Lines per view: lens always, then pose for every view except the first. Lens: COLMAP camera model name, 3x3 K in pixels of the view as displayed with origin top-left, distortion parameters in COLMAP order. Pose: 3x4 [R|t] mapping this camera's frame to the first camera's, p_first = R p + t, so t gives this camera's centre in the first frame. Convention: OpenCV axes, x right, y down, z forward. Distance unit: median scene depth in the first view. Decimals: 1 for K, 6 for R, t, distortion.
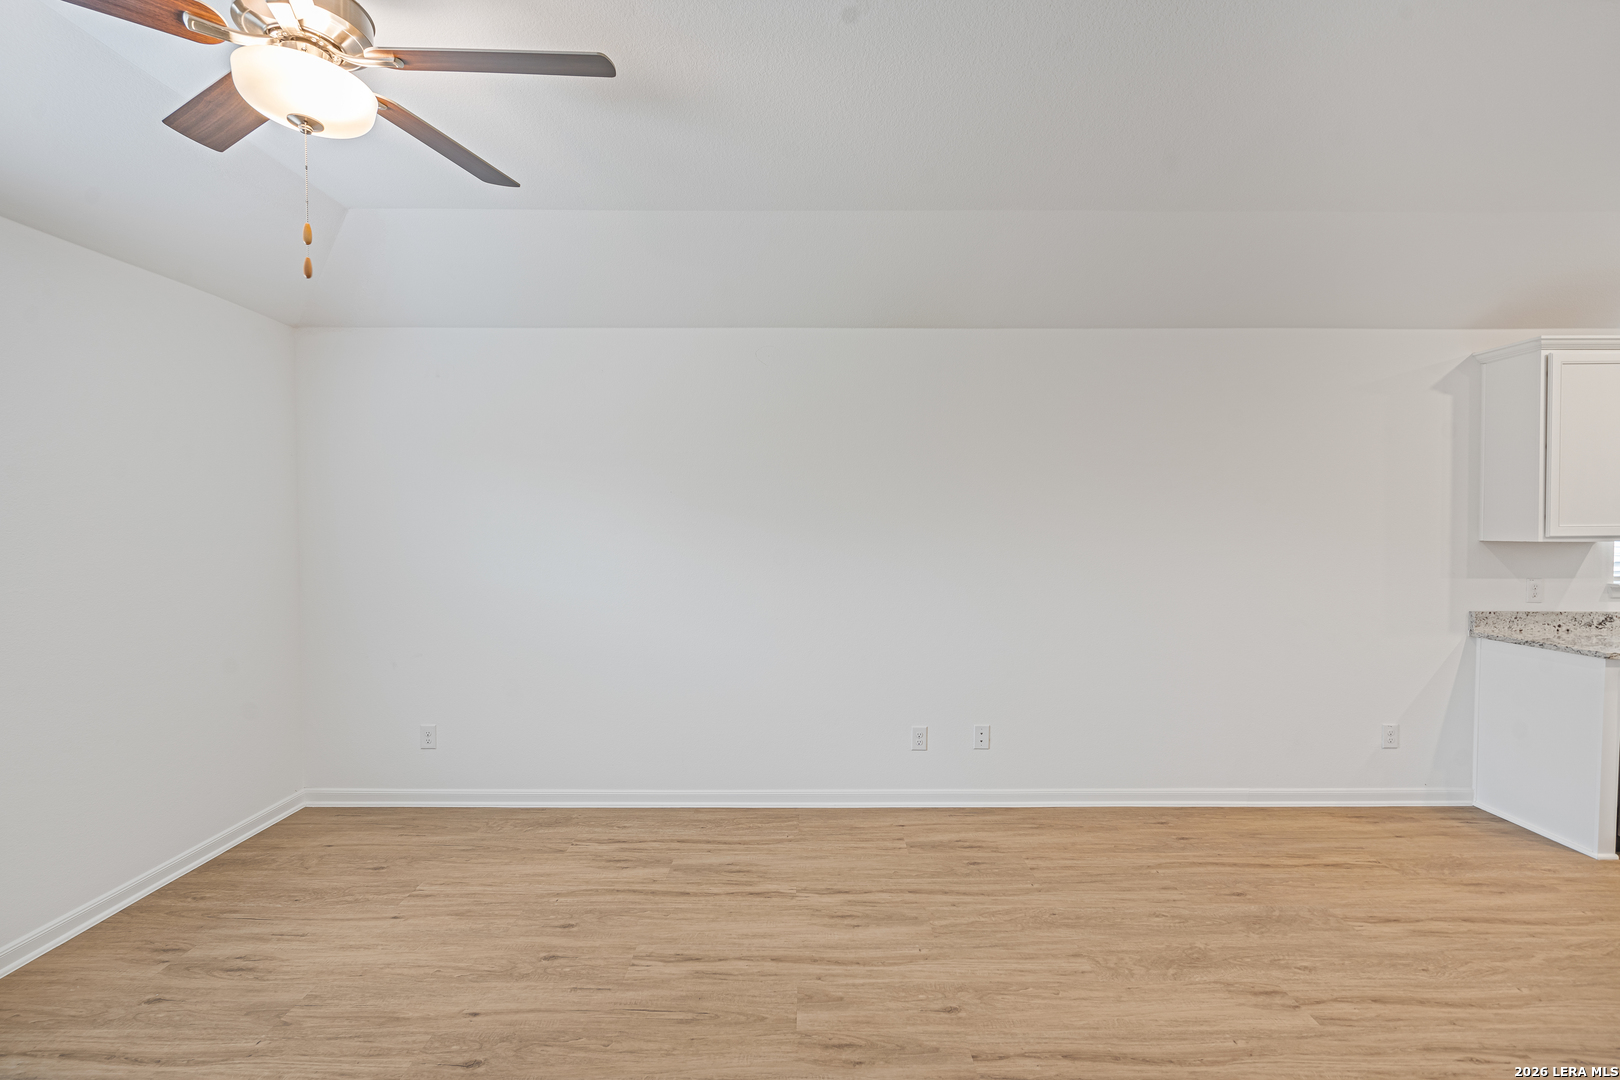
lens RADIAL K [[740.2, 0, 806.0], [0, 740.2, 544.3], [0, 0, 1]] dist [-0.001967, 0.000576]
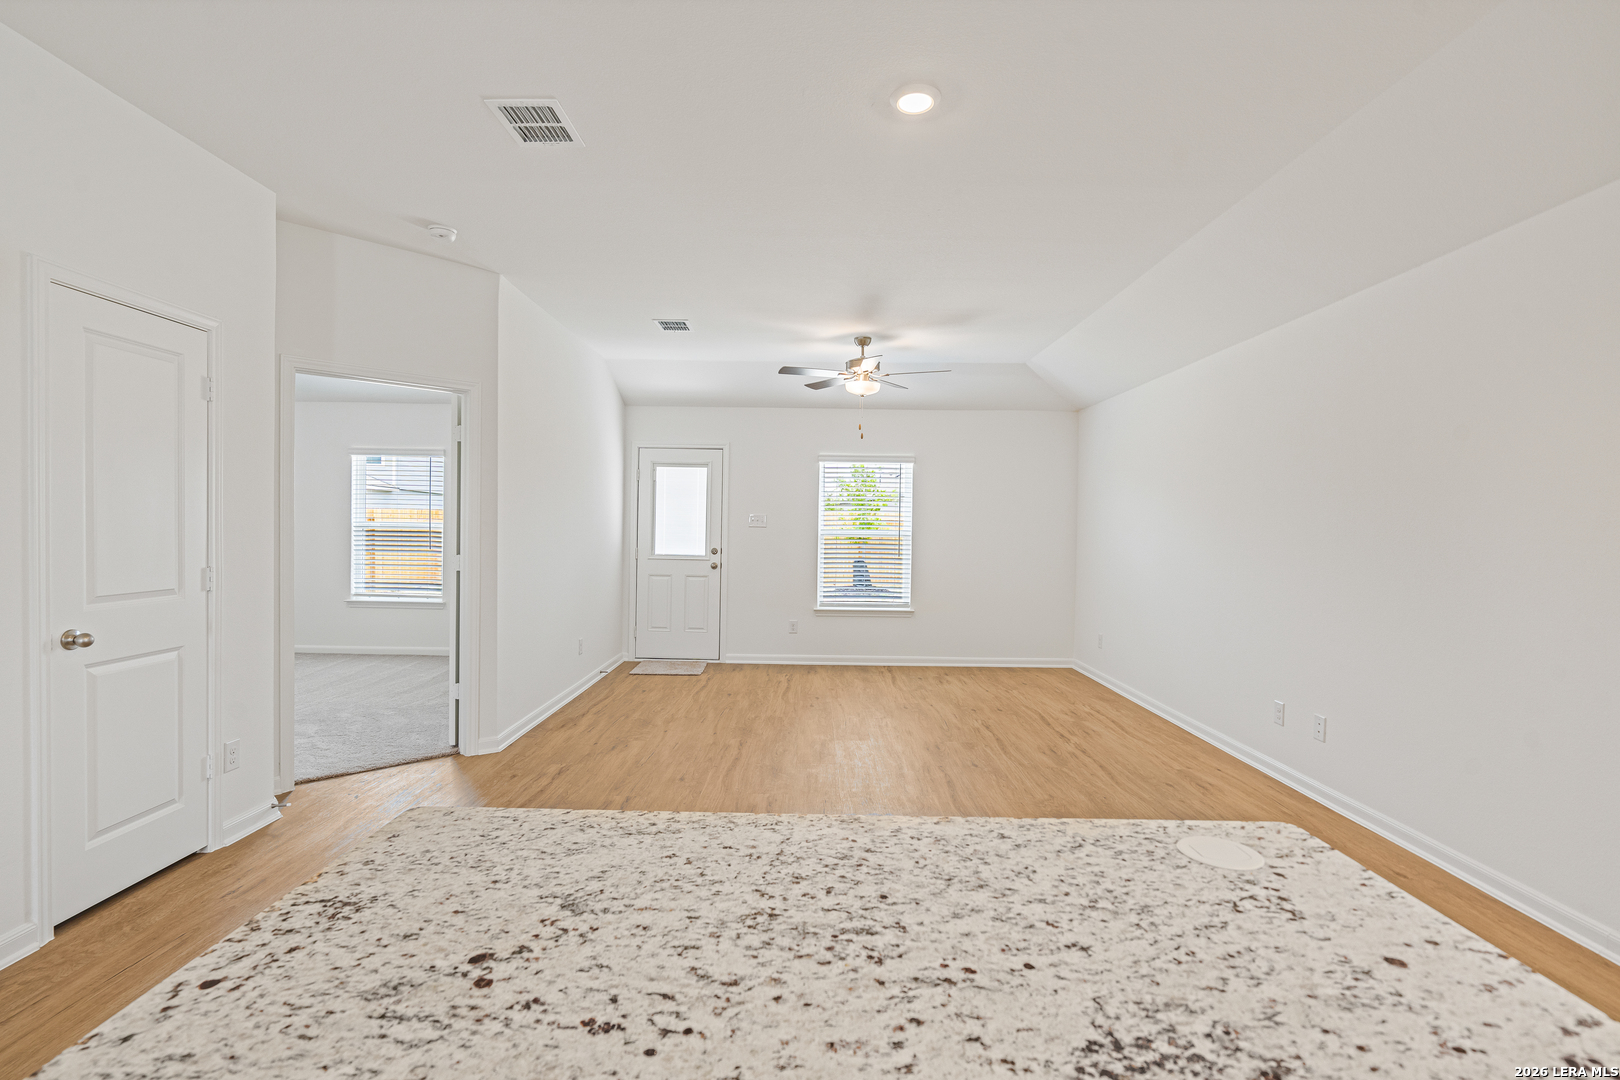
lens RADIAL K [[754.9, 0, 805.2], [0, 754.9, 541.4], [0, 0, 1]] dist [-0.003213, 0.001120]
pose [[-0.009283, 0.019766, -0.999762, 1.454208], [-0.040184, 0.998990, 0.020124, 0.029782], [0.999149, 0.040361, -0.008479, 0.391661]]
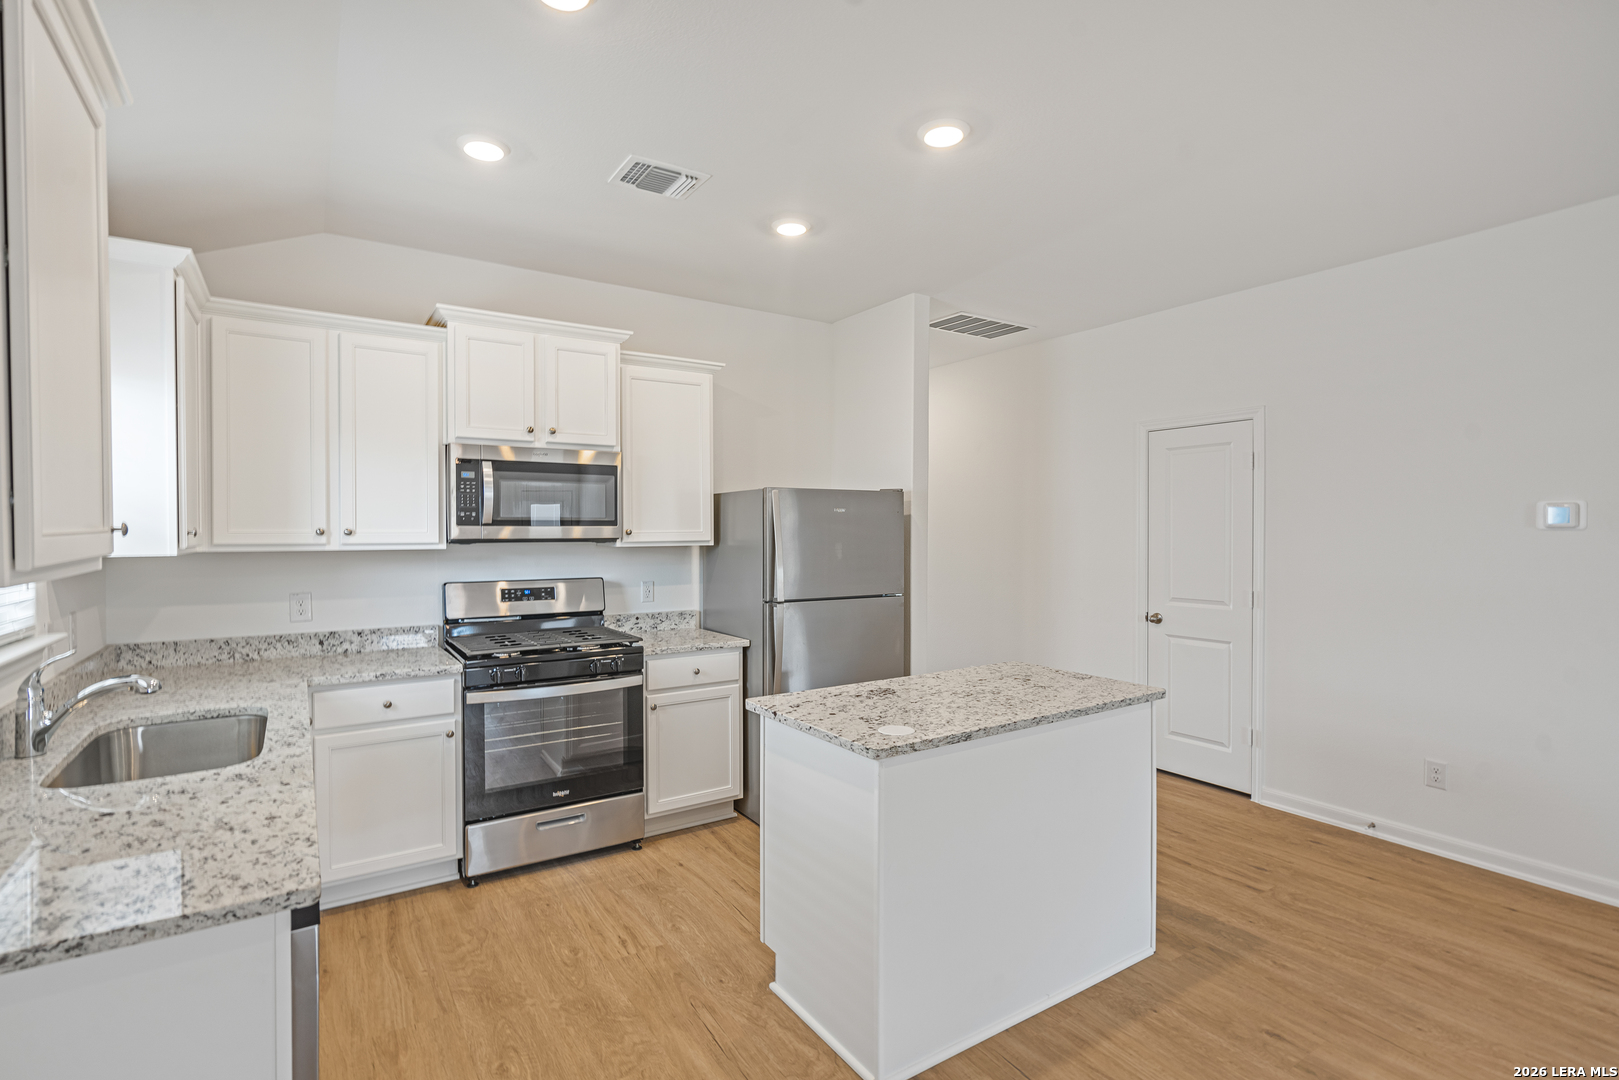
lens RADIAL K [[767.4, 0, 804.6], [0, 767.4, 541.6], [0, 0, 1]] dist [-0.002906, 0.000429]
pose [[-0.545756, -0.014631, 0.837817, 0.635717], [0.020496, 0.999315, 0.030802, -0.026325], [-0.837694, 0.033982, -0.545082, 0.985954]]
